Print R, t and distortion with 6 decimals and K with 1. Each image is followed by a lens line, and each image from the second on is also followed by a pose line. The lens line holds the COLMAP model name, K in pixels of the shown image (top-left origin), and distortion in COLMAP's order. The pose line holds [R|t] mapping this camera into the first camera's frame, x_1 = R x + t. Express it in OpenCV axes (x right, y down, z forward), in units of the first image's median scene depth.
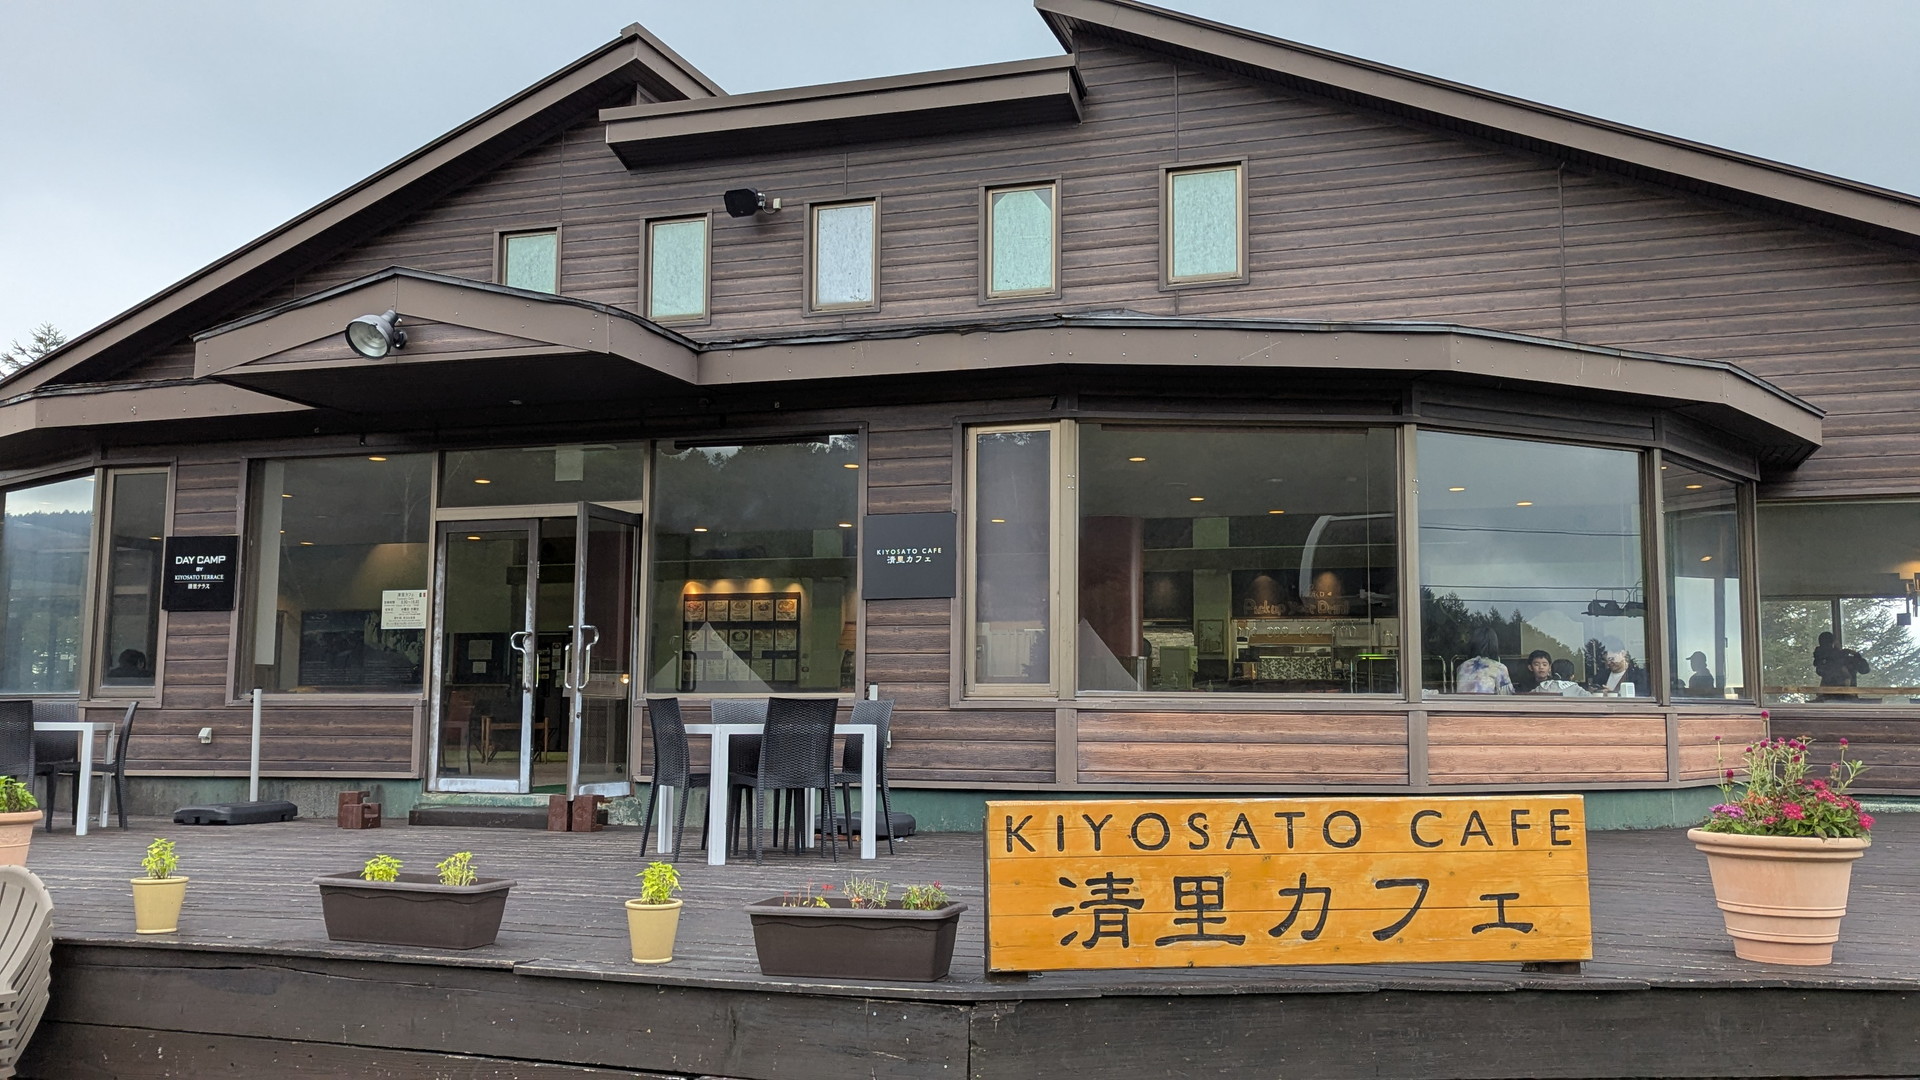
lens RADIAL K [[1479.0, 0, 957.5], [0, 1479.0, 565.0], [0, 0, 1]] dist [0.006131, 0.045154]
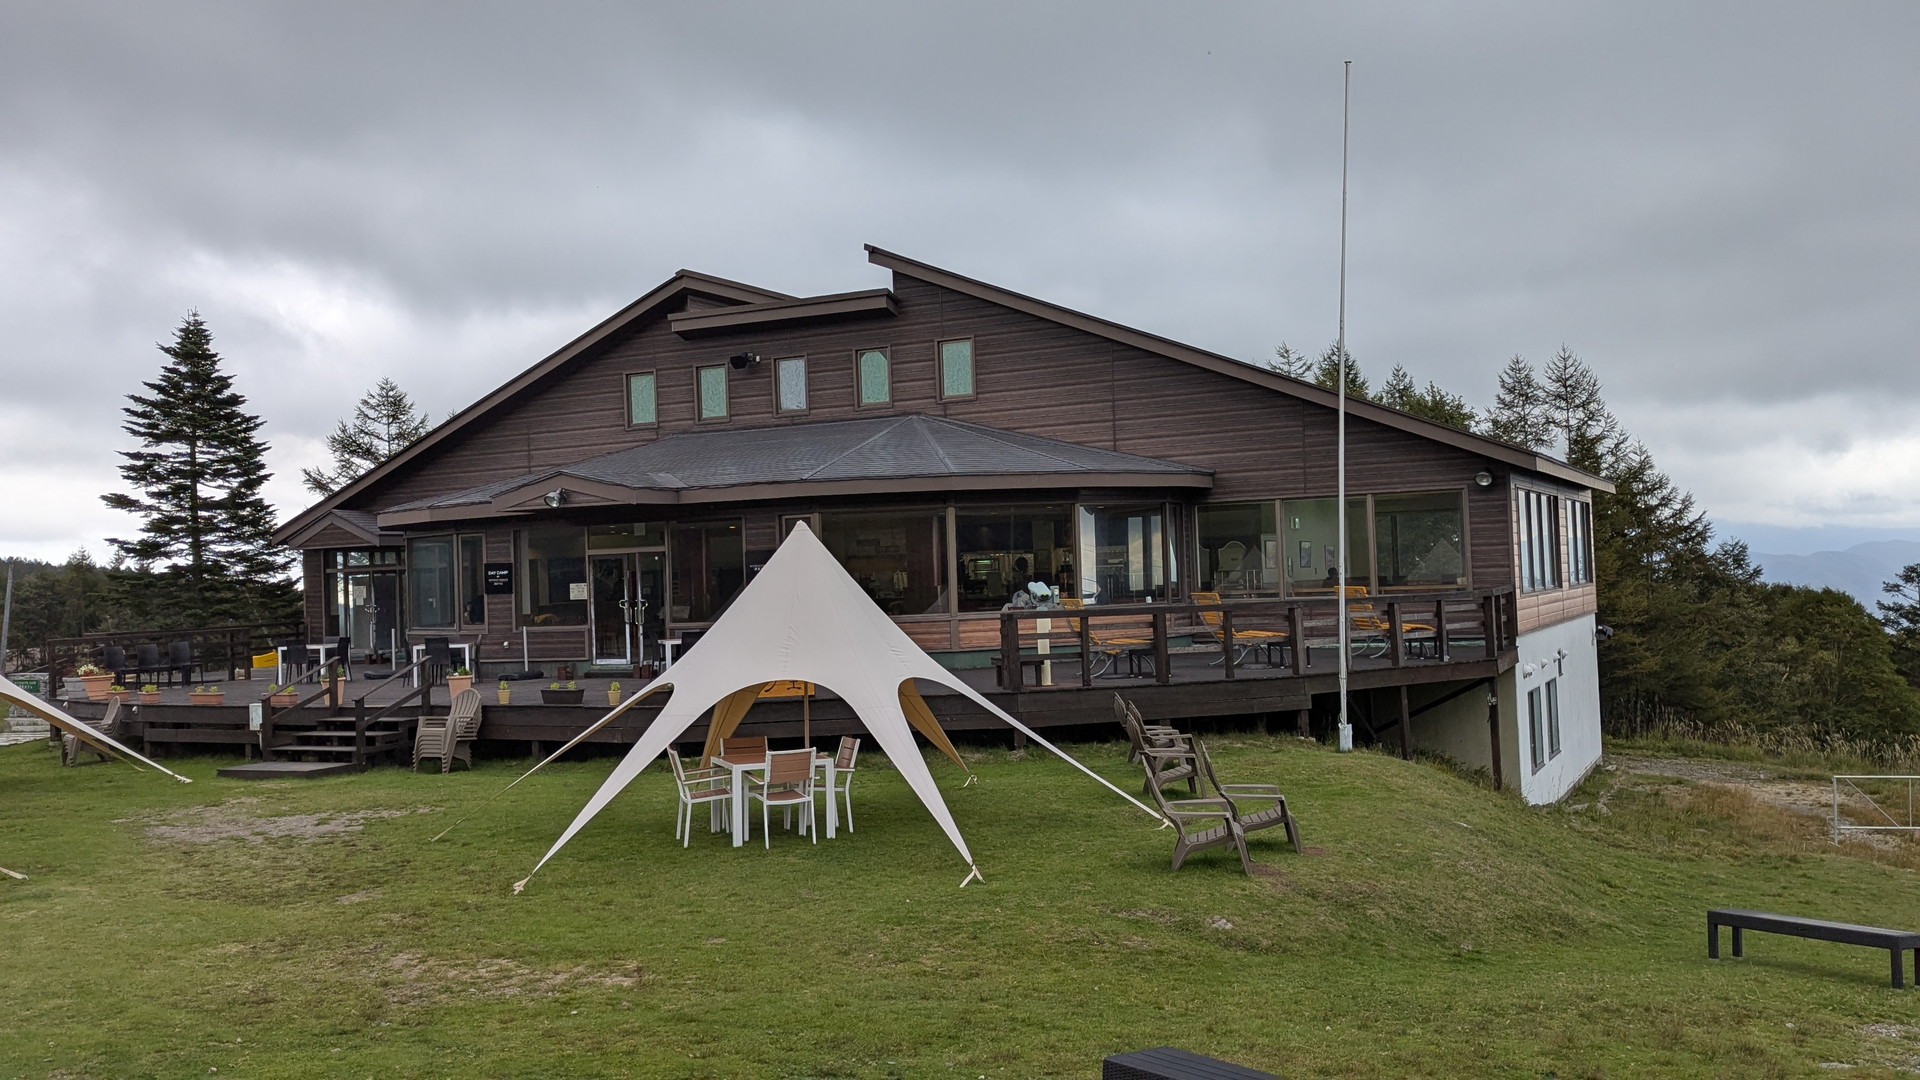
lens RADIAL K [[1345.5, 0, 960.0], [0, 1345.5, 540.0], [0, 0, 1]] dist [0.009837, -0.003575]
pose [[0.990519, -0.047394, -0.128938, 0.515684], [0.056711, 0.995964, 0.069572, -0.165429], [0.125121, -0.076225, 0.989209, -1.061645]]
